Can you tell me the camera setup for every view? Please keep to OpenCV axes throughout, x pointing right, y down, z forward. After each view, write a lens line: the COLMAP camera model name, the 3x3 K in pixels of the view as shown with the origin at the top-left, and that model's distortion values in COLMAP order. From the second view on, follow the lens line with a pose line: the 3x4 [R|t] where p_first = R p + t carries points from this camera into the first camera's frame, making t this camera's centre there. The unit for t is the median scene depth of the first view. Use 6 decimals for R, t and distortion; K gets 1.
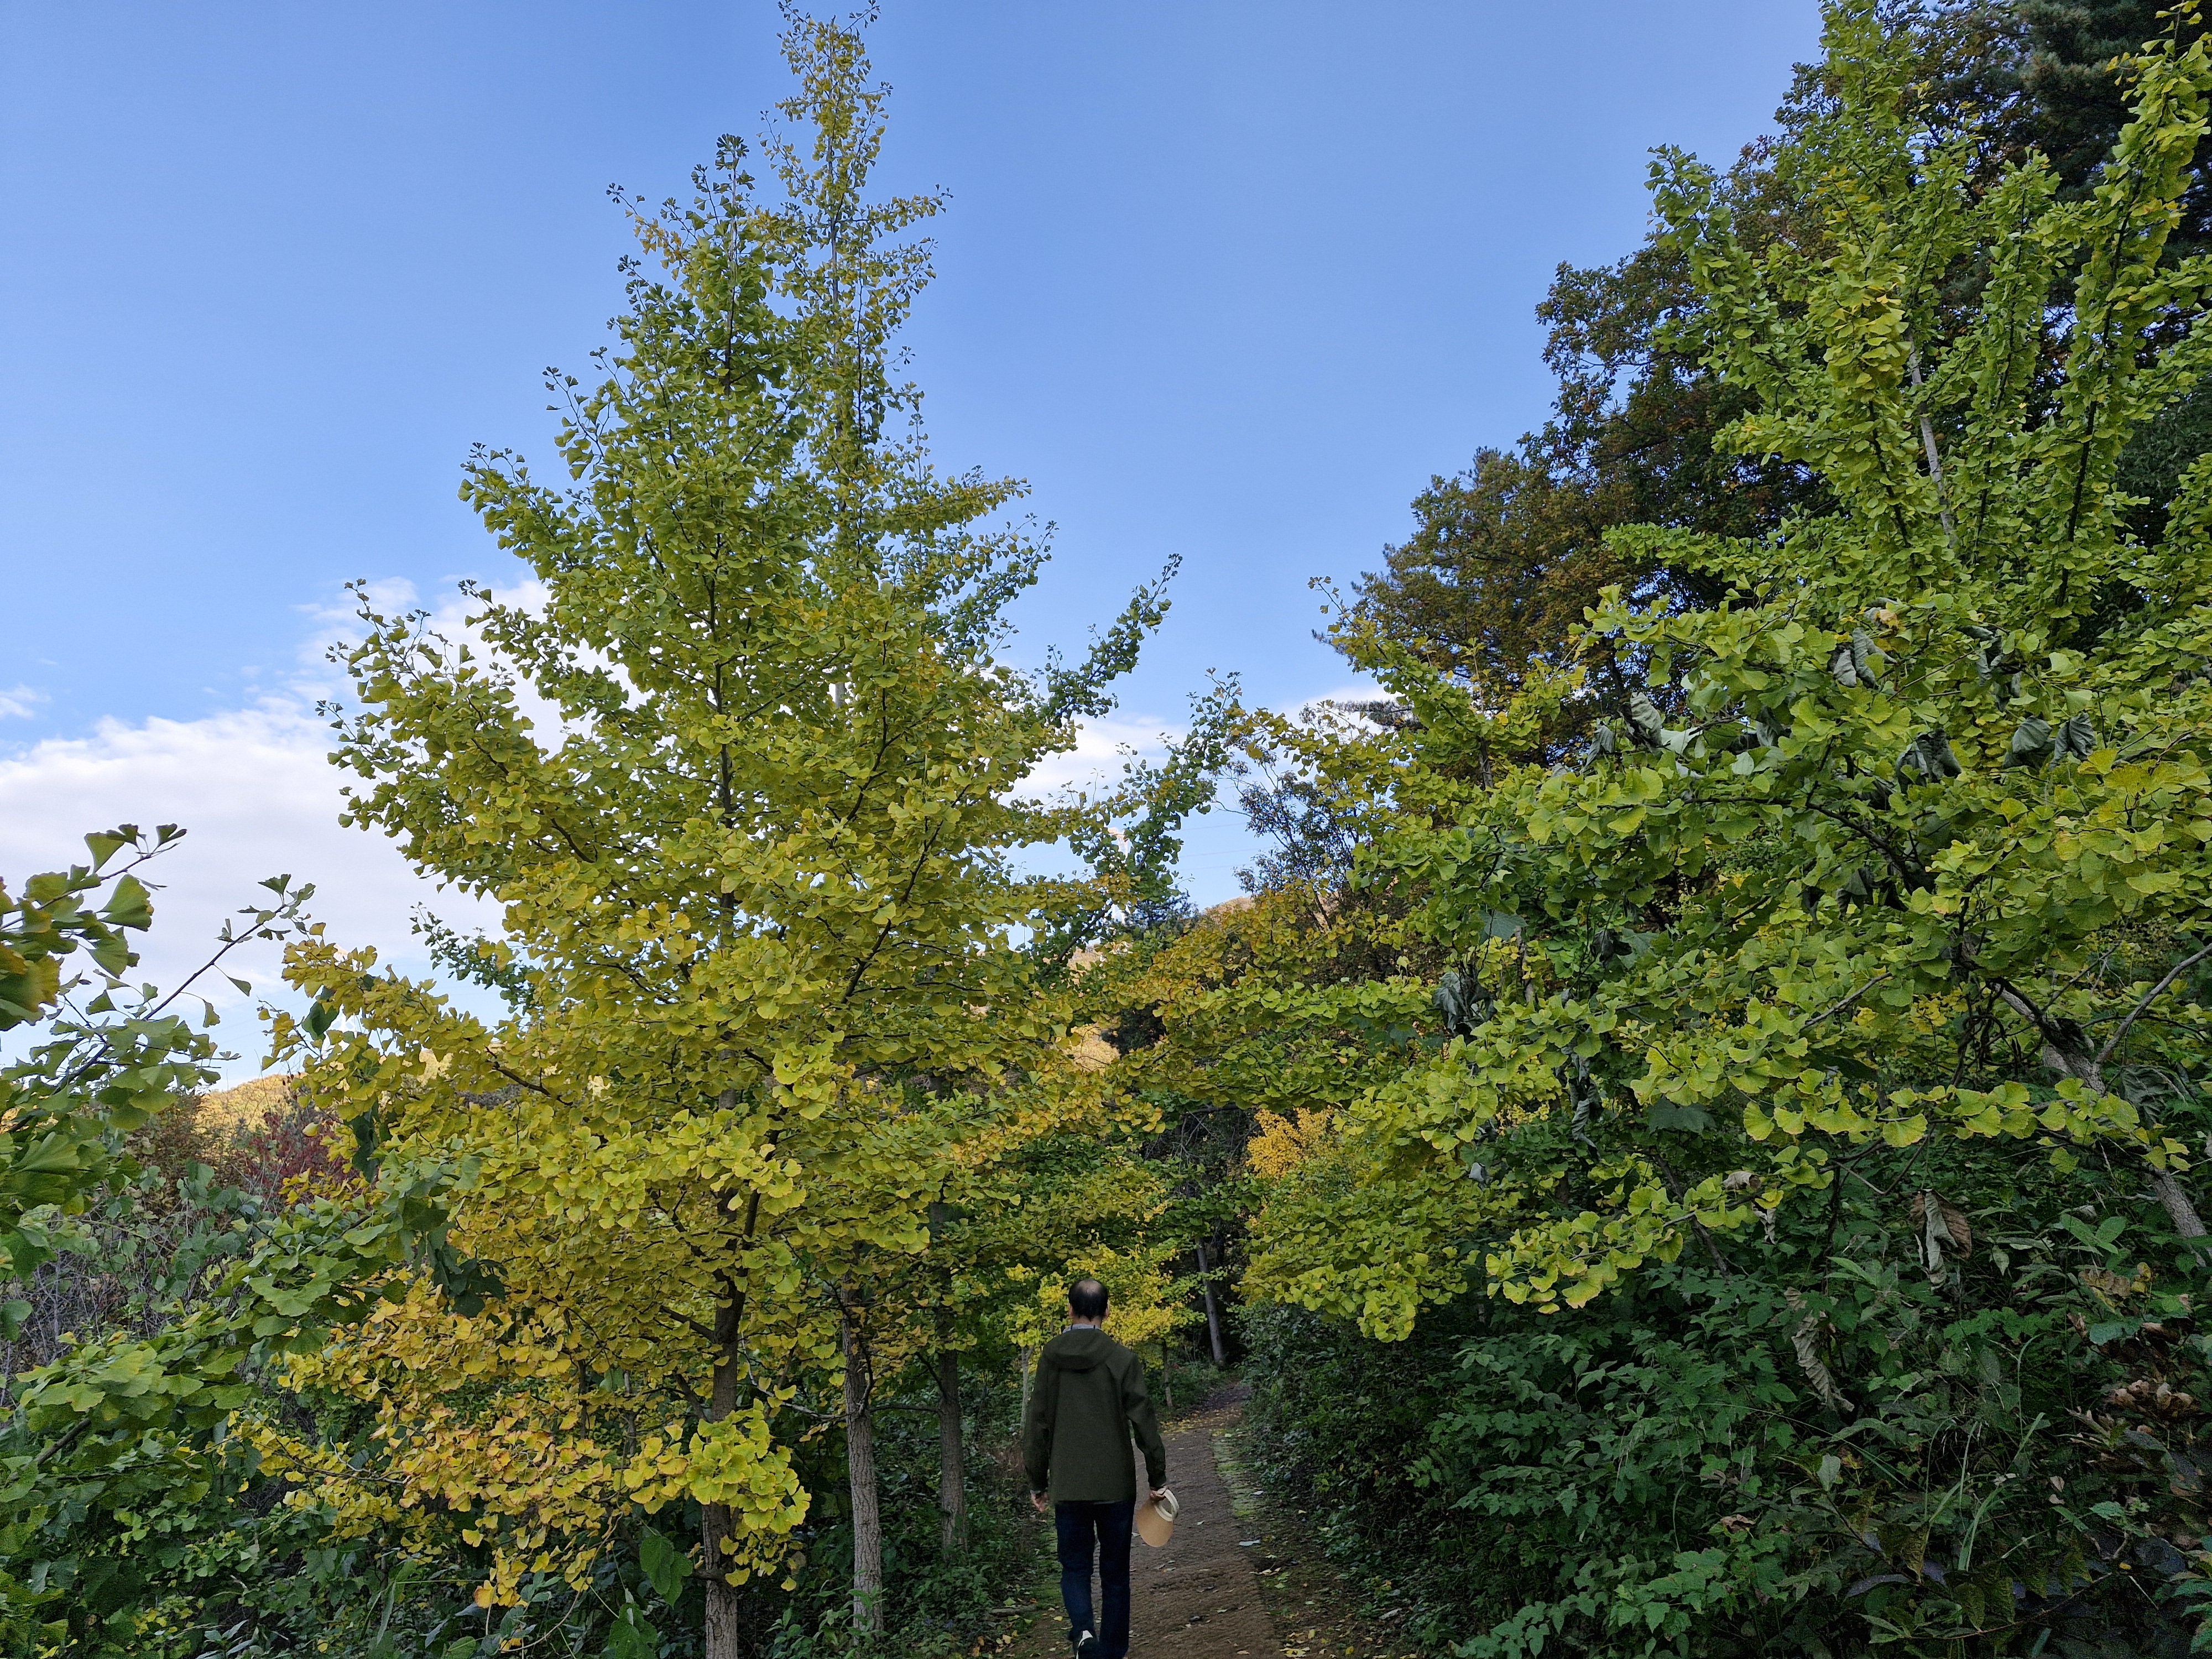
lens RADIAL K [[1630.3, 0, 1106.0], [0, 1630.3, 829.5], [0, 0, 1]] dist [0.077085, -0.202322]
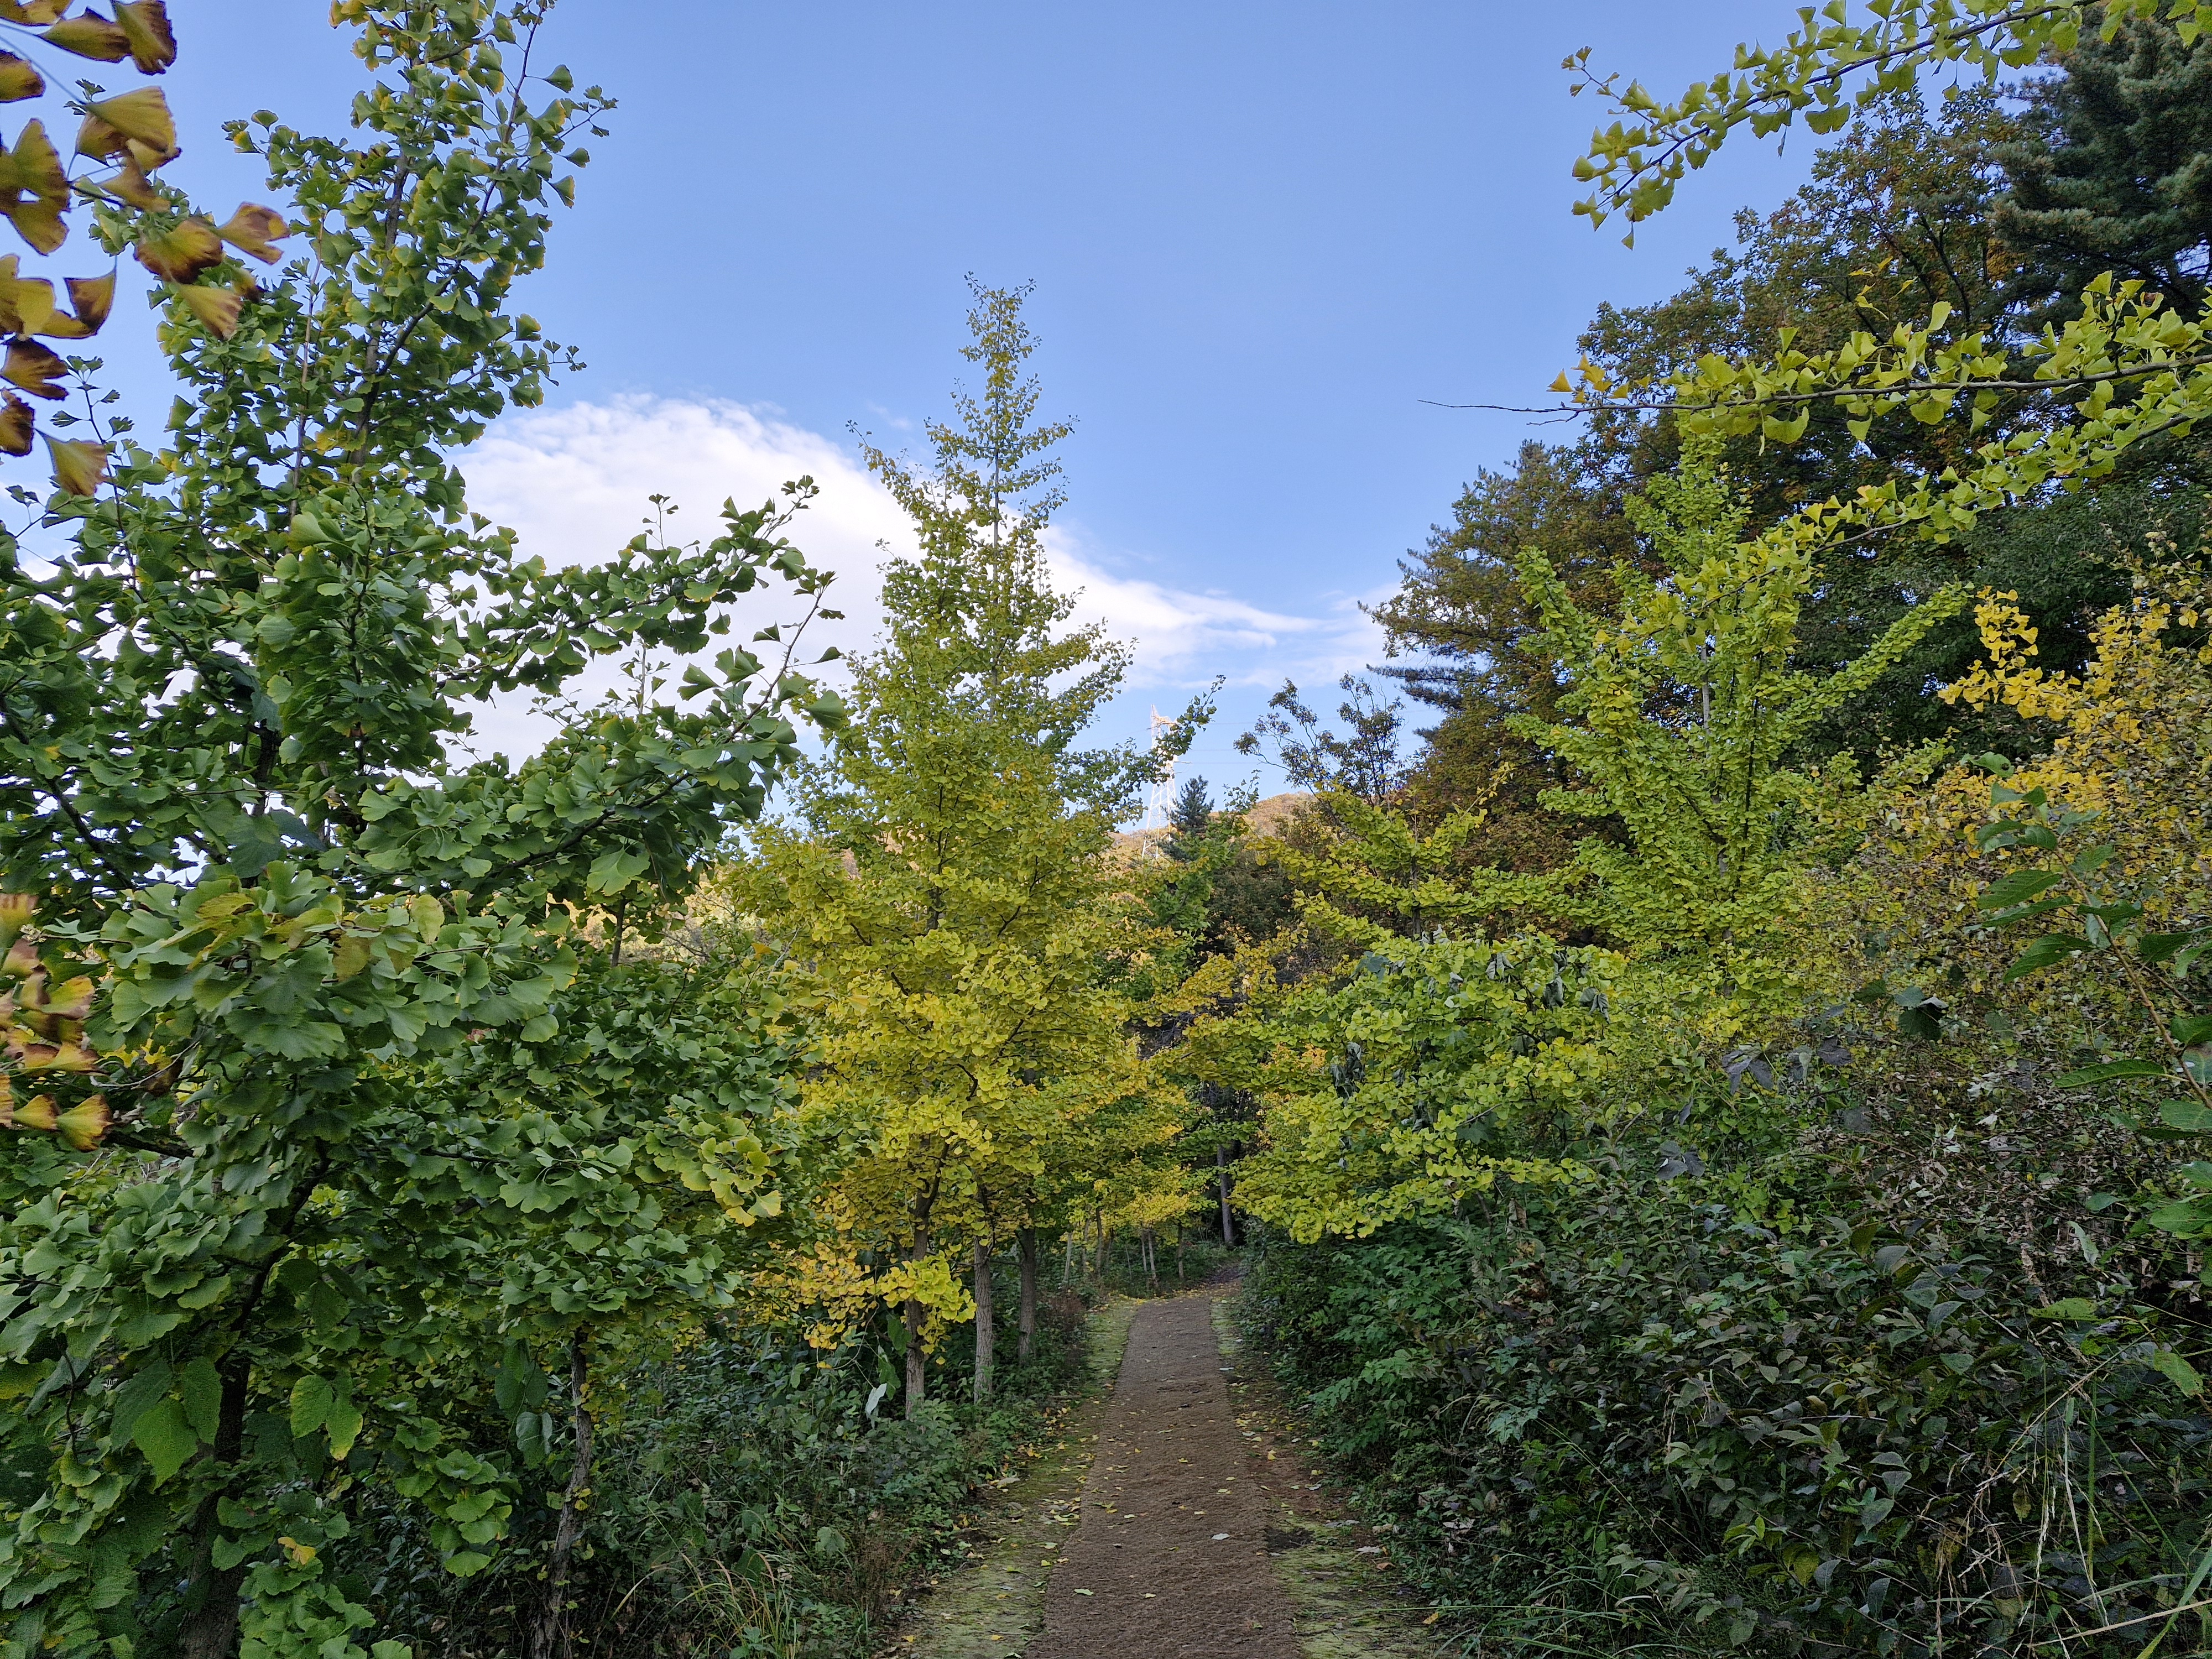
lens RADIAL K [[1630.3, 0, 1106.0], [0, 1630.3, 829.5], [0, 0, 1]] dist [0.077085, -0.202322]
pose [[0.997566, 0.064056, -0.027554, -0.010433], [-0.061917, 0.995444, 0.072511, -0.142593], [0.032073, -0.070628, 0.996987, -0.423614]]
